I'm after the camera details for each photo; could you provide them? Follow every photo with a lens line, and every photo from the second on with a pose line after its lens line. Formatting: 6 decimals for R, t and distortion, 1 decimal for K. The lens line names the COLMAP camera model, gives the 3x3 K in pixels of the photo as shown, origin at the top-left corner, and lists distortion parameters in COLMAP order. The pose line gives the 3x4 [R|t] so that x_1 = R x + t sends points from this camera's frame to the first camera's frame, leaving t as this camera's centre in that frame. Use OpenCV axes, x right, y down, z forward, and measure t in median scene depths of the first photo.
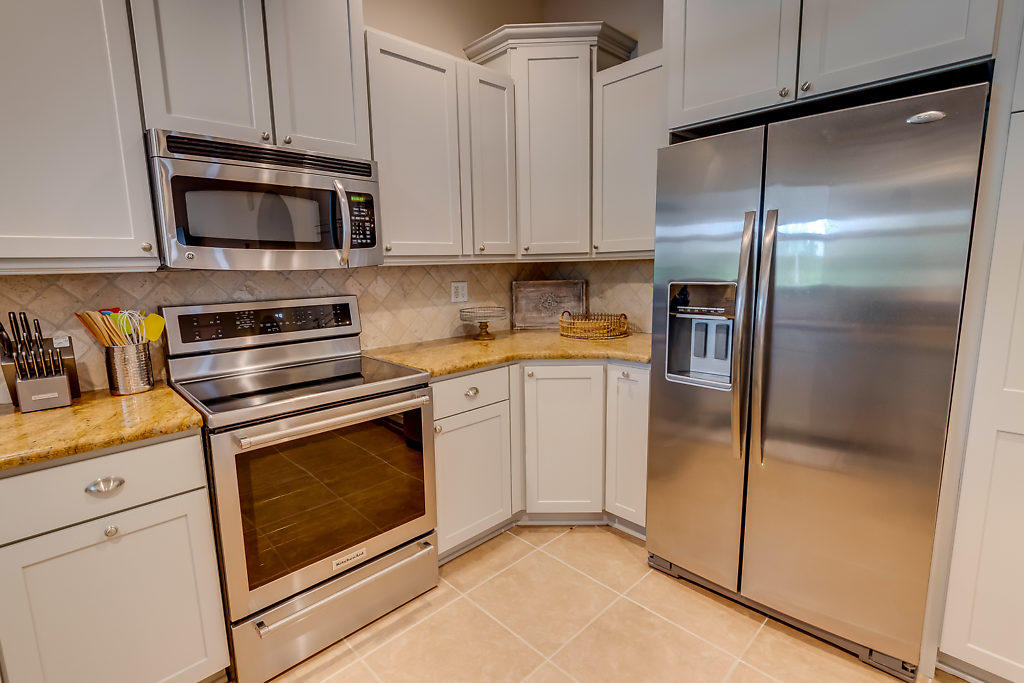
lens RADIAL K [[482.5, 0, 507.9], [0, 482.5, 339.4], [0, 0, 1]] dist [-0.000700, -0.000110]
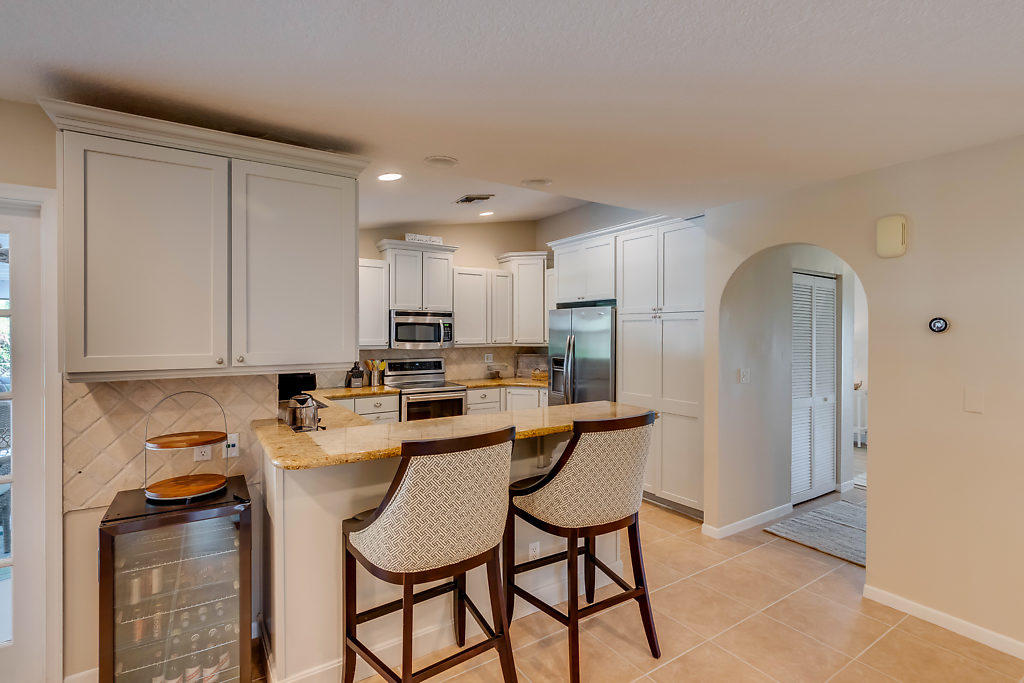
lens RADIAL K [[482.5, 0, 507.9], [0, 482.5, 339.4], [0, 0, 1]] dist [-0.000700, -0.000110]
pose [[0.982338, 0.028099, -0.184995, 0.521873], [-0.052425, 0.990394, -0.127949, 0.129169], [0.179623, 0.135388, 0.974375, -1.549661]]
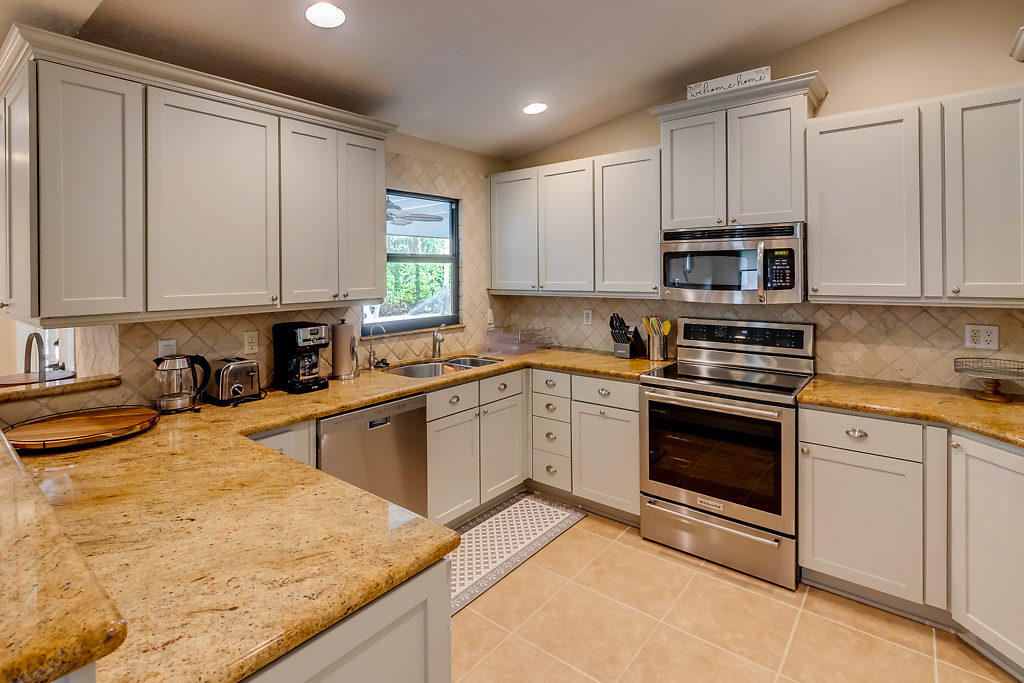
lens RADIAL K [[498.9, 0, 509.0], [0, 498.9, 273.9], [0, 0, 1]] dist [0.000087, -0.000276]
pose [[0.123343, 0.024298, -0.992067, 0.846171], [-0.146901, 0.989133, 0.005962, -0.118384], [0.981431, 0.145000, 0.125572, 0.095048]]
